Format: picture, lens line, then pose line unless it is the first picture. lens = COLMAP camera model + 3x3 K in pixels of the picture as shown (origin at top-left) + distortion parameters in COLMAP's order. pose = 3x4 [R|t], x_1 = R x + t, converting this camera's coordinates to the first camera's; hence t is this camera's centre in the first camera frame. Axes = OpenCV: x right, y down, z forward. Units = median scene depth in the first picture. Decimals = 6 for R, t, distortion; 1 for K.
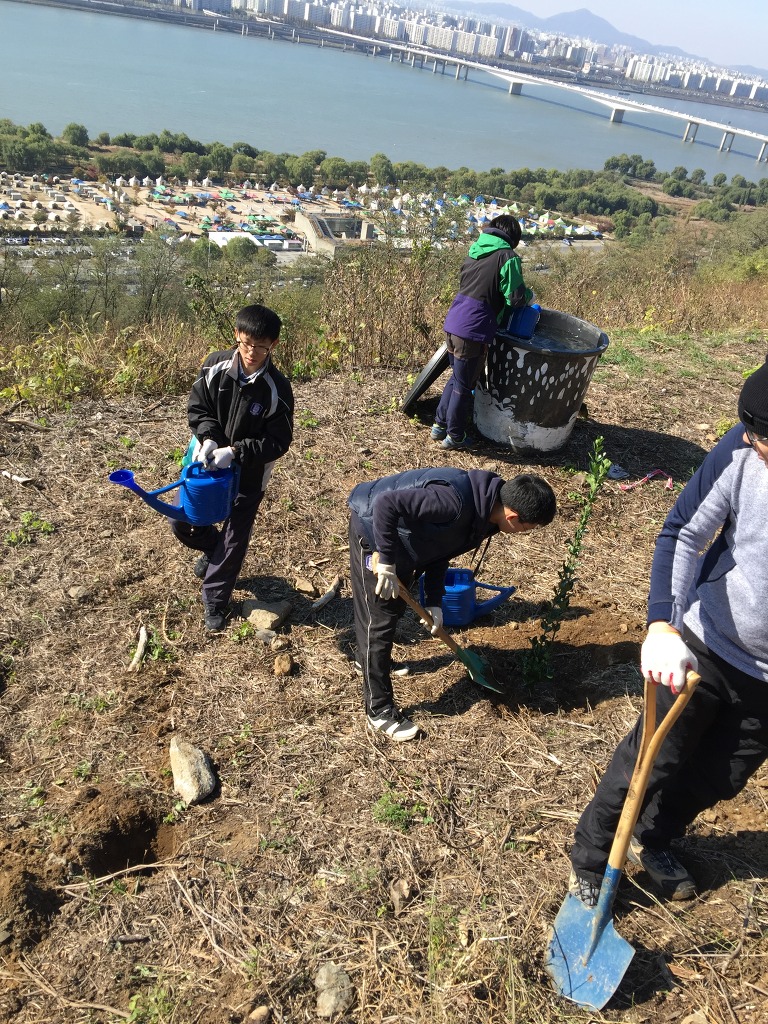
lens RADIAL K [[864.5, 0, 384.0], [0, 864.5, 512.7], [0, 0, 1]] dist [0.007992, -0.009370]
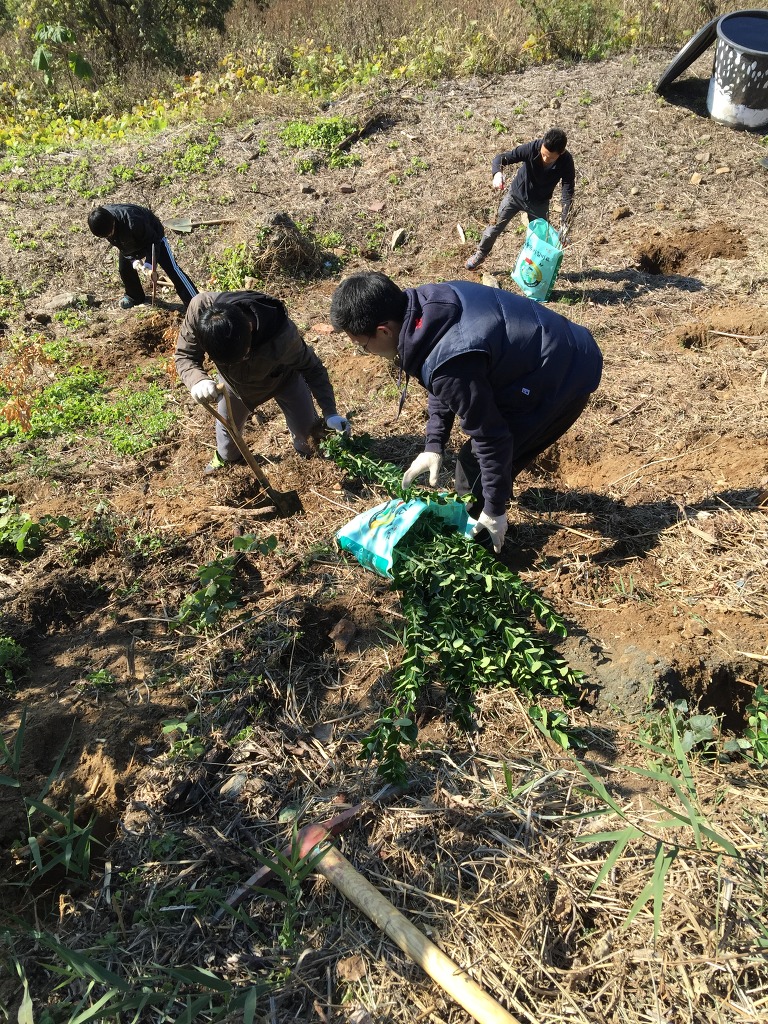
lens RADIAL K [[864.5, 0, 383.3], [0, 864.5, 512.1], [0, 0, 1]] dist [0.007992, -0.009370]
pose [[0.934269, 0.178032, -0.308944, 0.185282], [-0.048327, 0.921662, 0.384973, -0.007748], [0.353279, -0.344738, 0.869684, -0.711085]]
